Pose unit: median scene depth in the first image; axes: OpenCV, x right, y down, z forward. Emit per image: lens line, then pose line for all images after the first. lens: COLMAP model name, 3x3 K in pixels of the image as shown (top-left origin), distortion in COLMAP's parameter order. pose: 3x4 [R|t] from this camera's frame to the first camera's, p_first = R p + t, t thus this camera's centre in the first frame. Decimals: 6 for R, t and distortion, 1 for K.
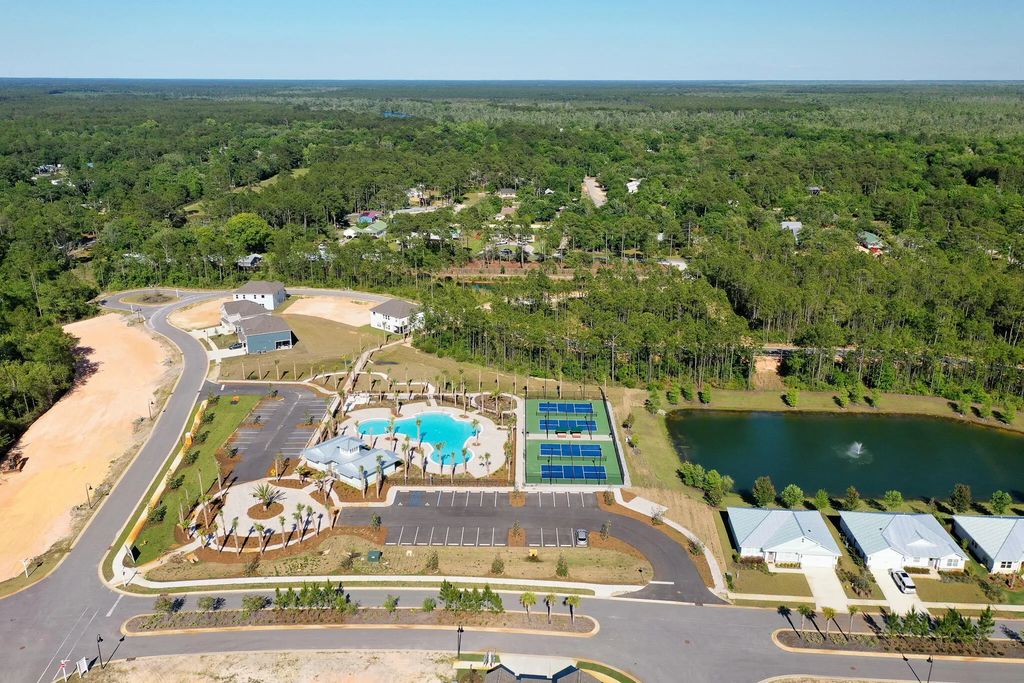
lens RADIAL K [[805.1, 0, 512.0], [0, 805.1, 341.5], [0, 0, 1]] dist [0.004030, 0.007521]
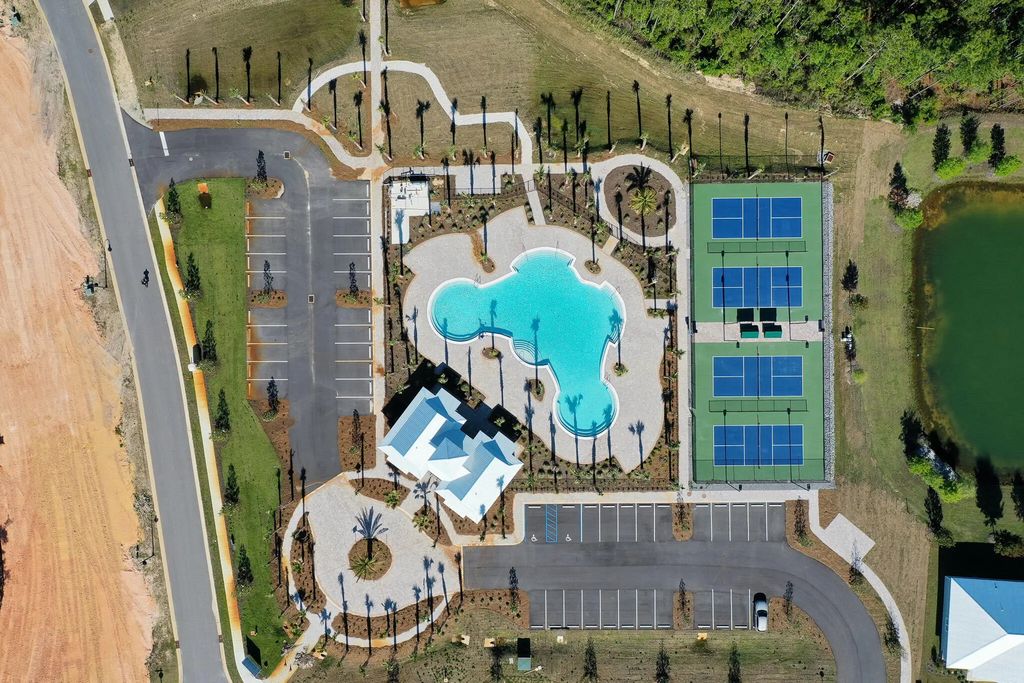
lens RADIAL K [[805.1, 0, 512.0], [0, 805.1, 341.5], [0, 0, 1]] dist [0.004030, 0.007521]
pose [[0.999330, -0.026270, -0.025468, -0.124979], [0.032327, 0.307867, 0.950880, -0.564895], [-0.017139, -0.951067, 0.308510, 0.868563]]
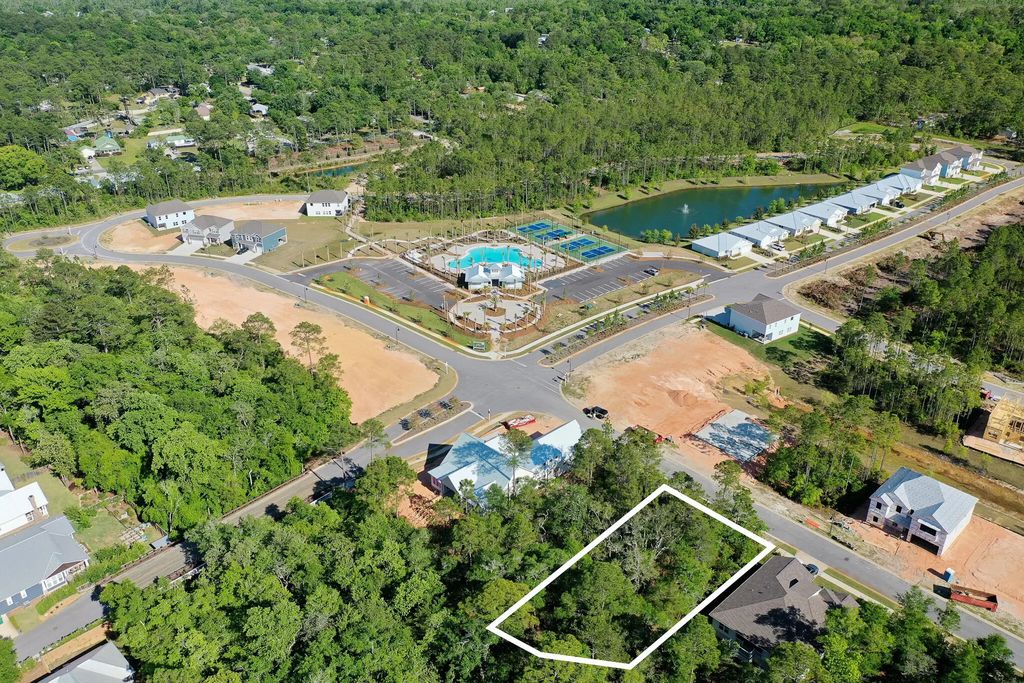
lens RADIAL K [[805.1, 0, 512.0], [0, 805.1, 341.5], [0, 0, 1]] dist [0.004030, 0.007521]
pose [[0.765250, -0.292643, 0.573369, -1.089326], [0.202116, 0.954880, 0.217607, -0.063750], [-0.611180, -0.050637, 0.789870, -0.240473]]
